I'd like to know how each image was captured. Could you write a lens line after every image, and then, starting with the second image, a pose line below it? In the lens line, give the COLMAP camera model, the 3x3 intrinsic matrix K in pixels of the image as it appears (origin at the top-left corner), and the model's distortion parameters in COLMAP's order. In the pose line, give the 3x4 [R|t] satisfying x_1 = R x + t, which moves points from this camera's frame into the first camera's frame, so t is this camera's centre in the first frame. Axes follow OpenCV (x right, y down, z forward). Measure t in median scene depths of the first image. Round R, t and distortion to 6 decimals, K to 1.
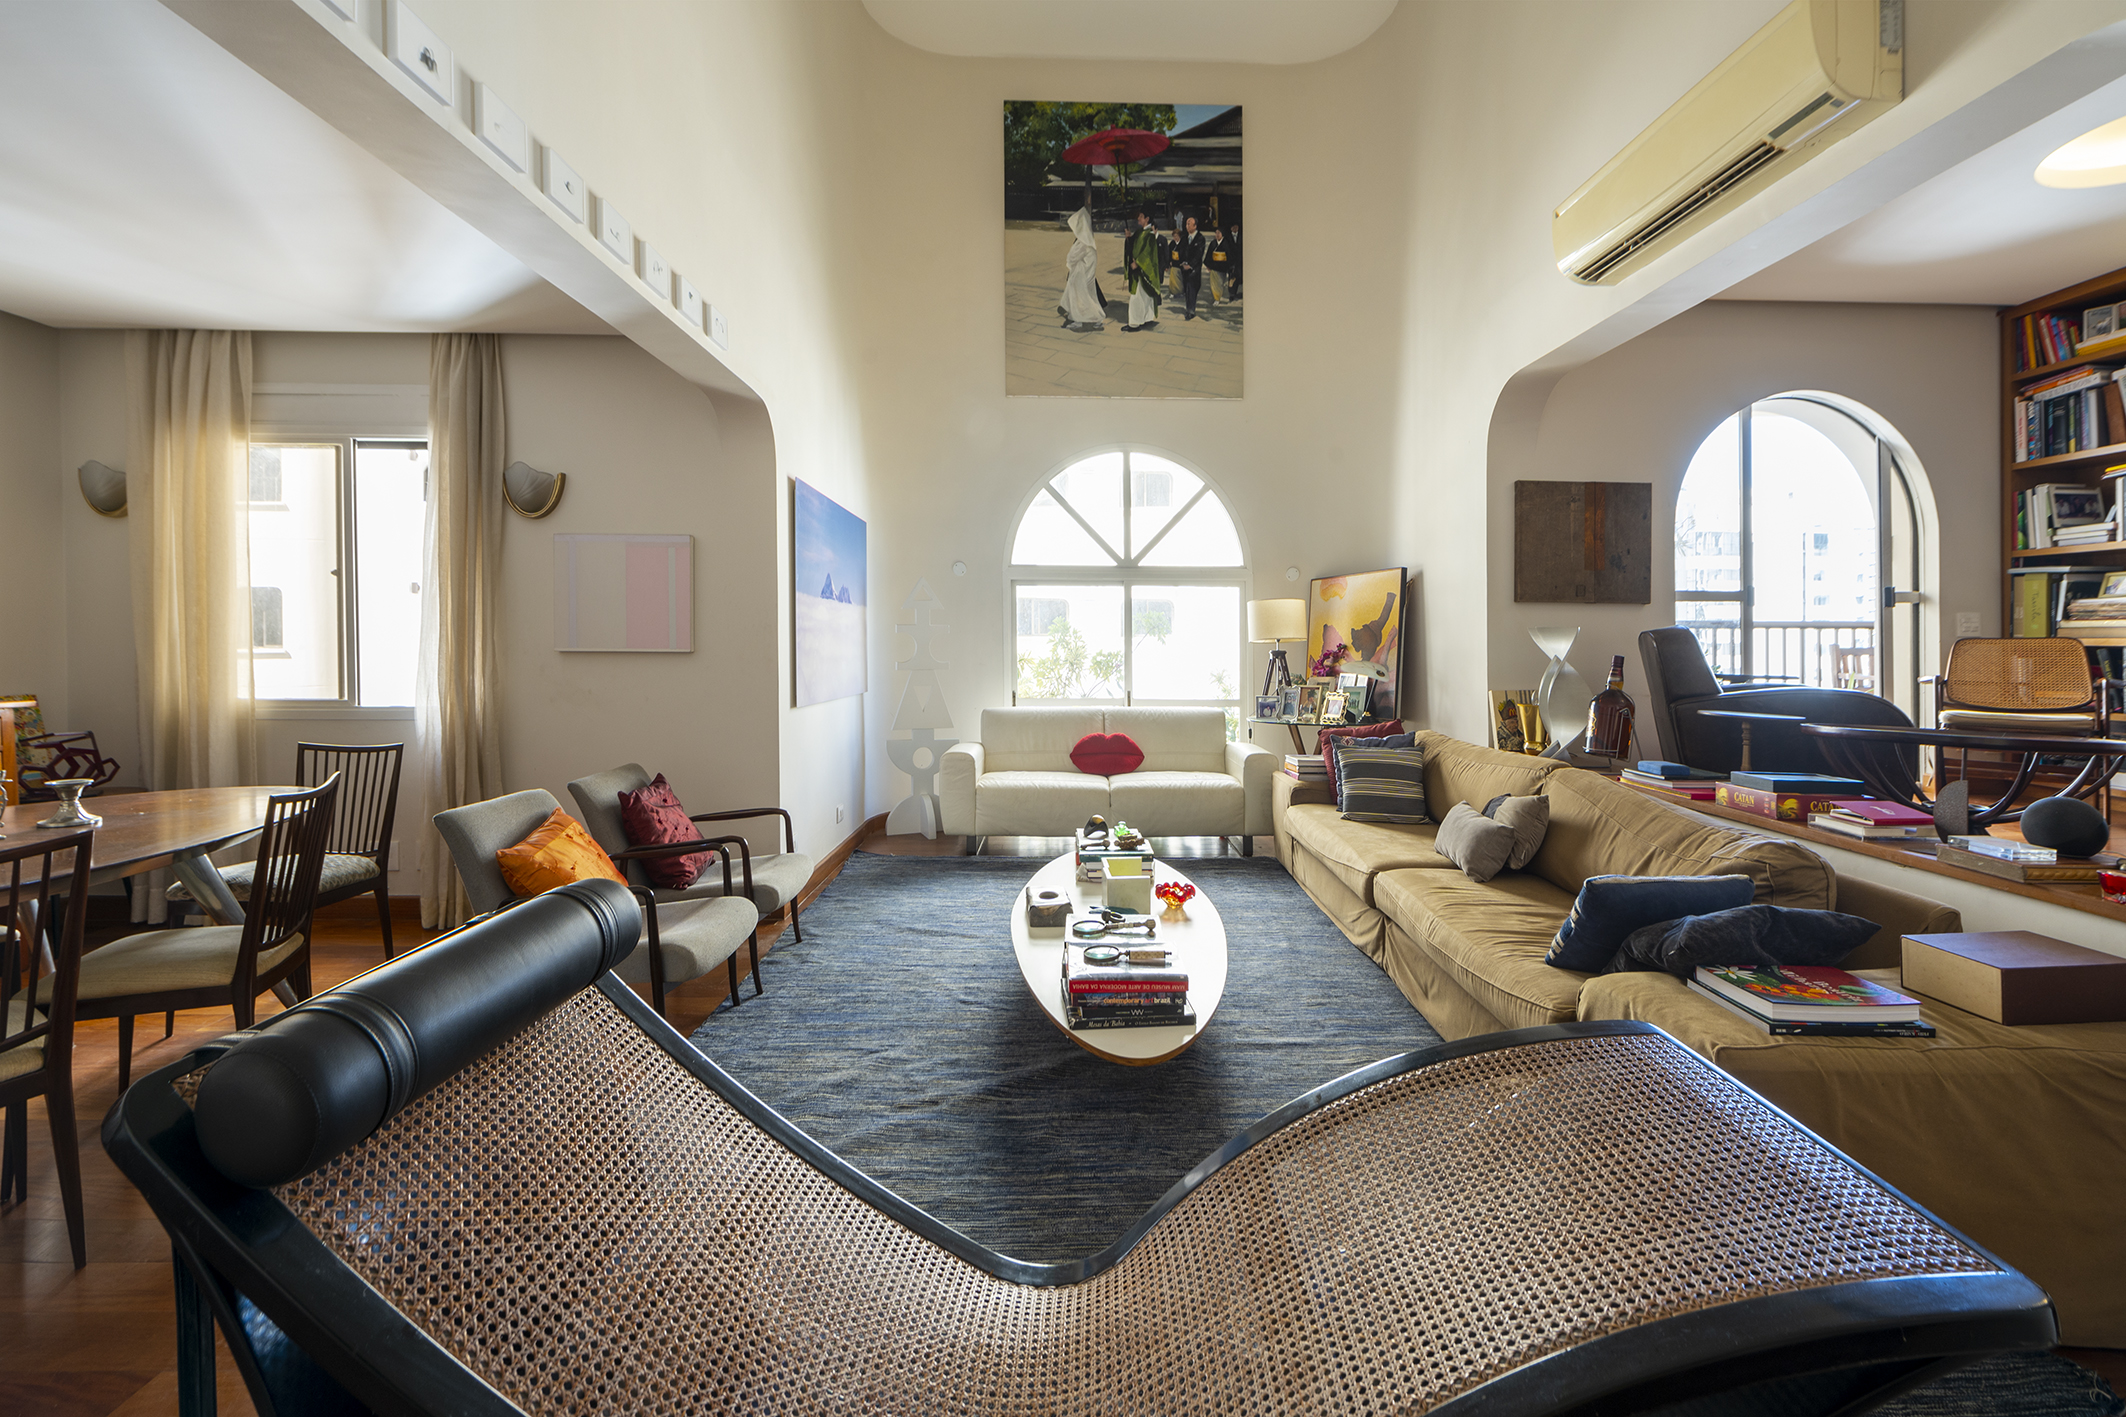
lens RADIAL K [[914.0, 0, 1069.8], [0, 914.0, 650.5], [0, 0, 1]] dist [-0.001502, -0.000435]
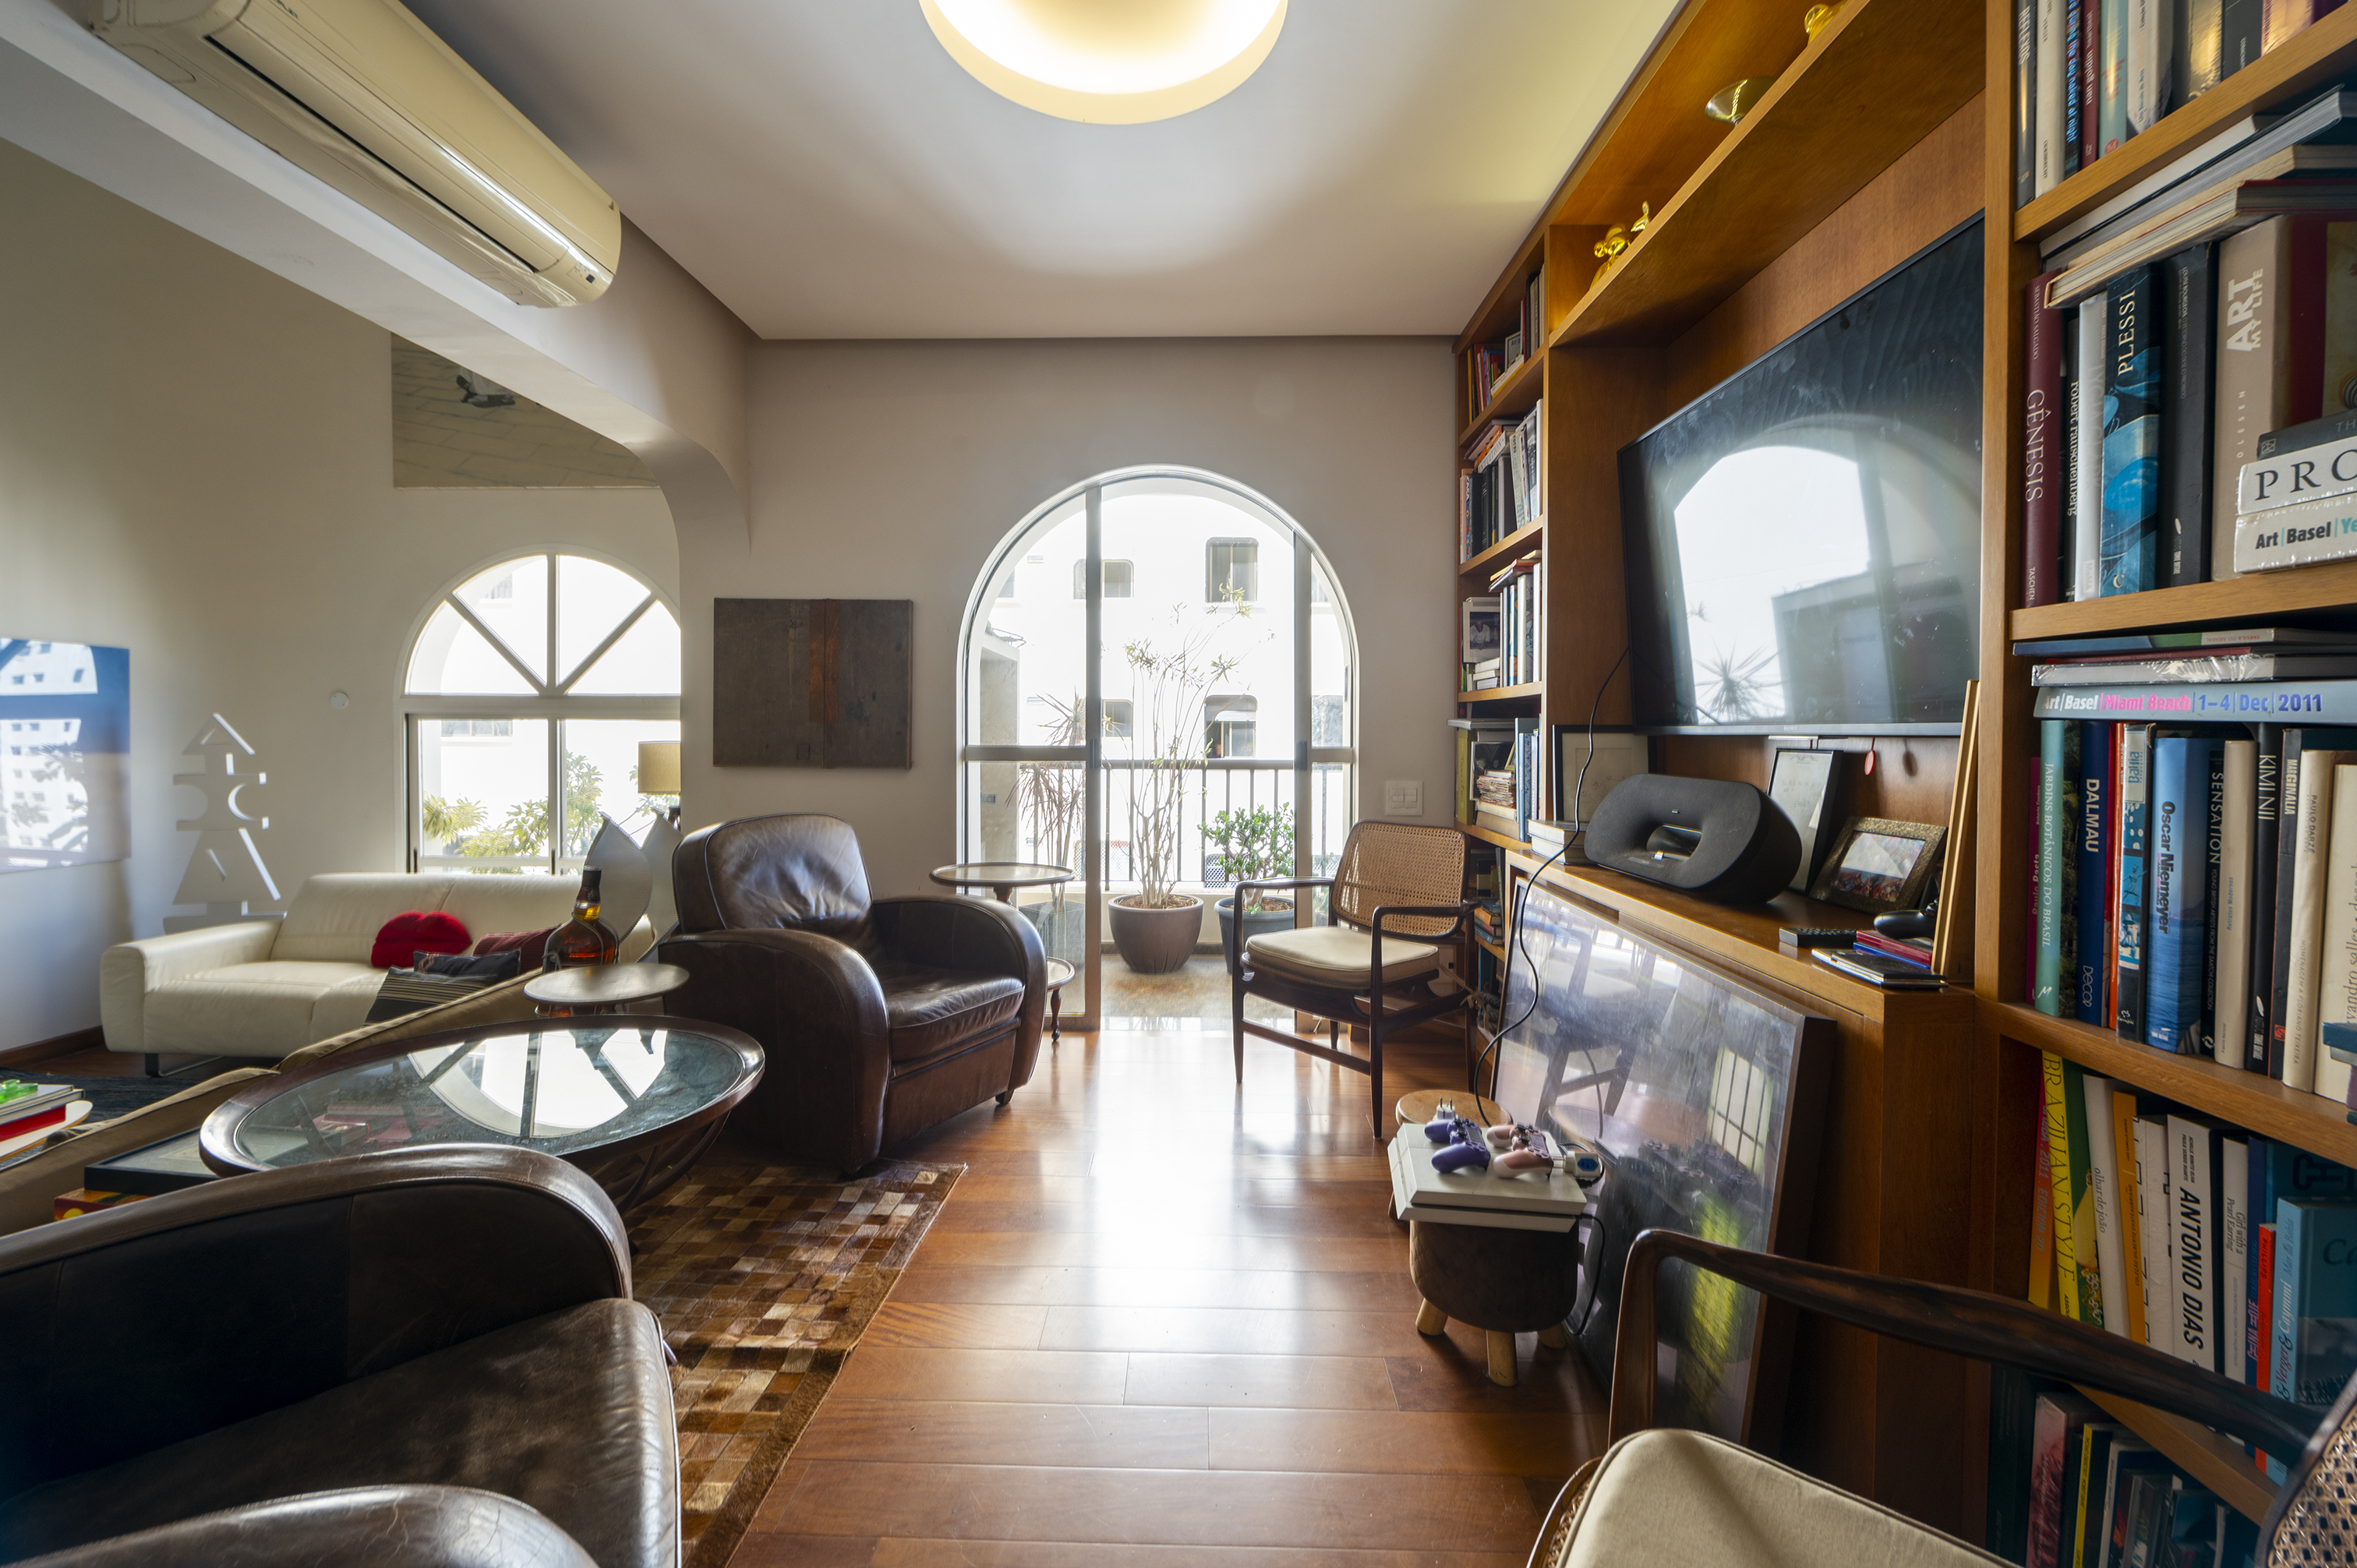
lens RADIAL K [[912.0, 0, 1164.5], [0, 912.0, 741.9], [0, 0, 1]] dist [0.000062, -0.000033]
pose [[0.998266, 0.003434, -0.058760, 0.927497], [-0.003163, 0.999984, 0.004695, -0.080786], [0.058775, -0.004501, 0.998261, 0.318867]]
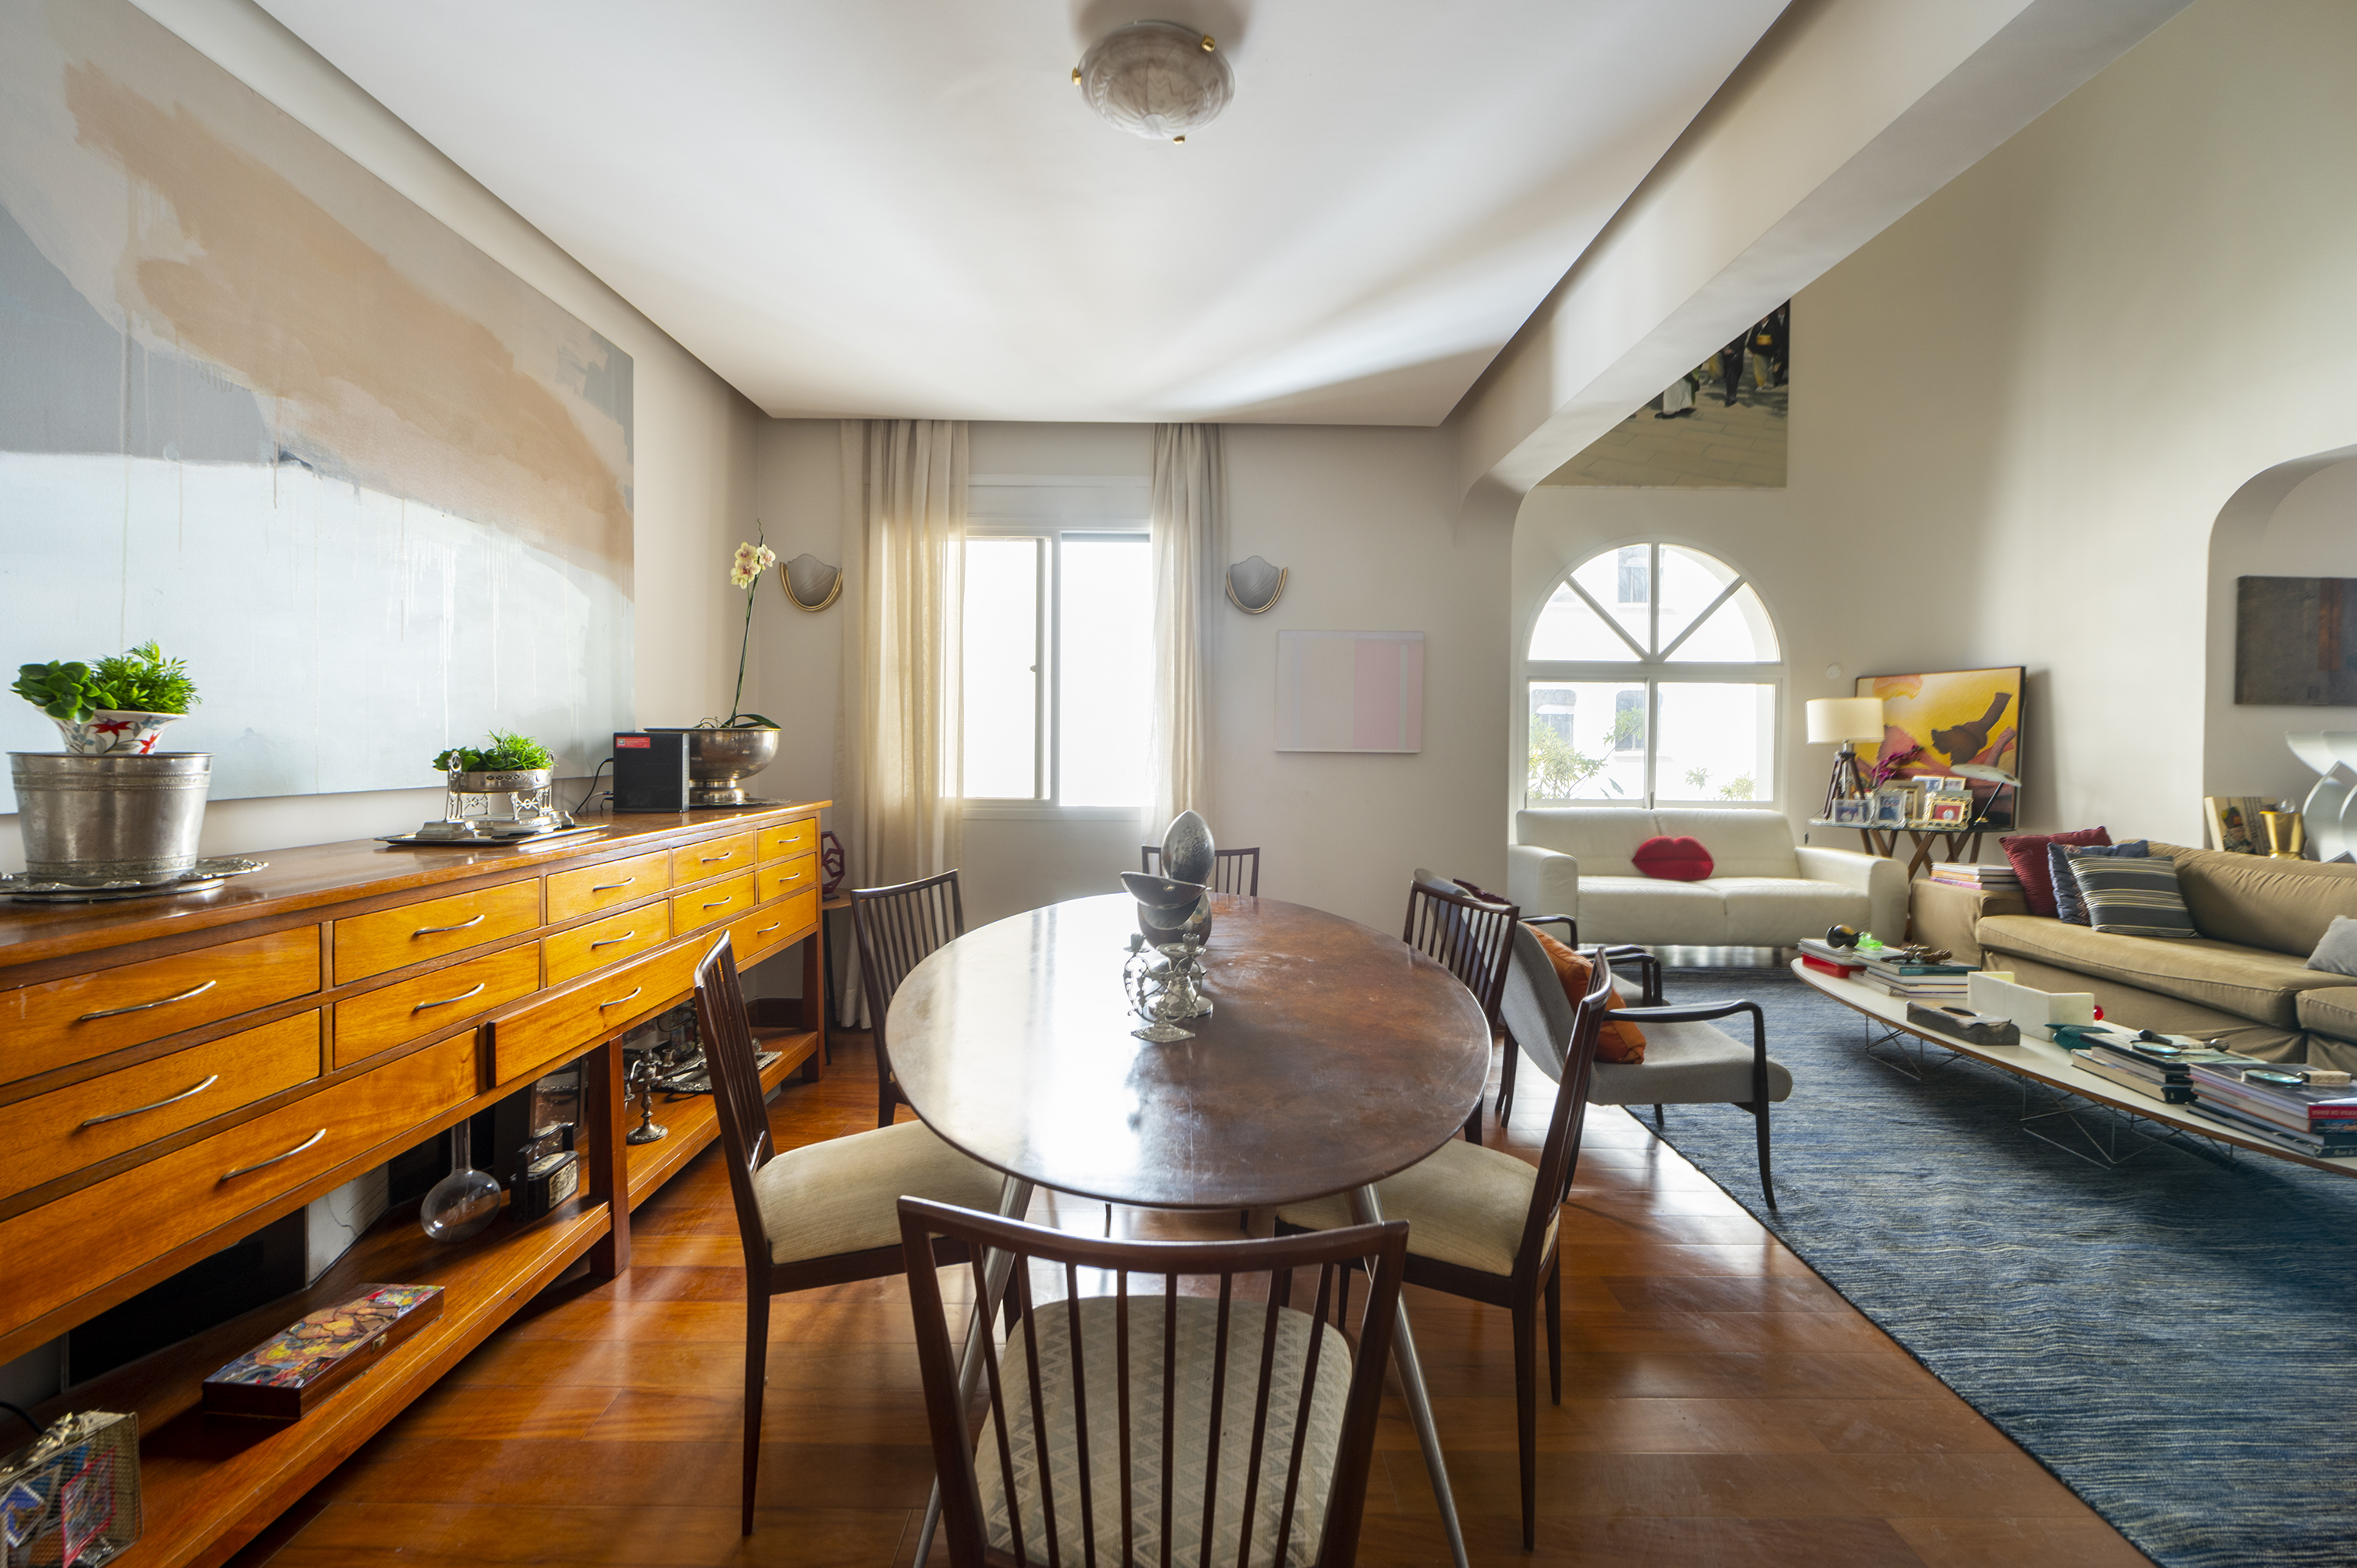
lens RADIAL K [[941.3, 0, 1168.4], [0, 941.3, 747.6], [0, 0, 1]] dist [-0.003336, -0.000531]
pose [[0.999636, 0.005800, -0.026340, -0.594951], [-0.005762, 0.999982, 0.001530, -0.002987], [0.026349, -0.001378, 0.999652, -0.000234]]
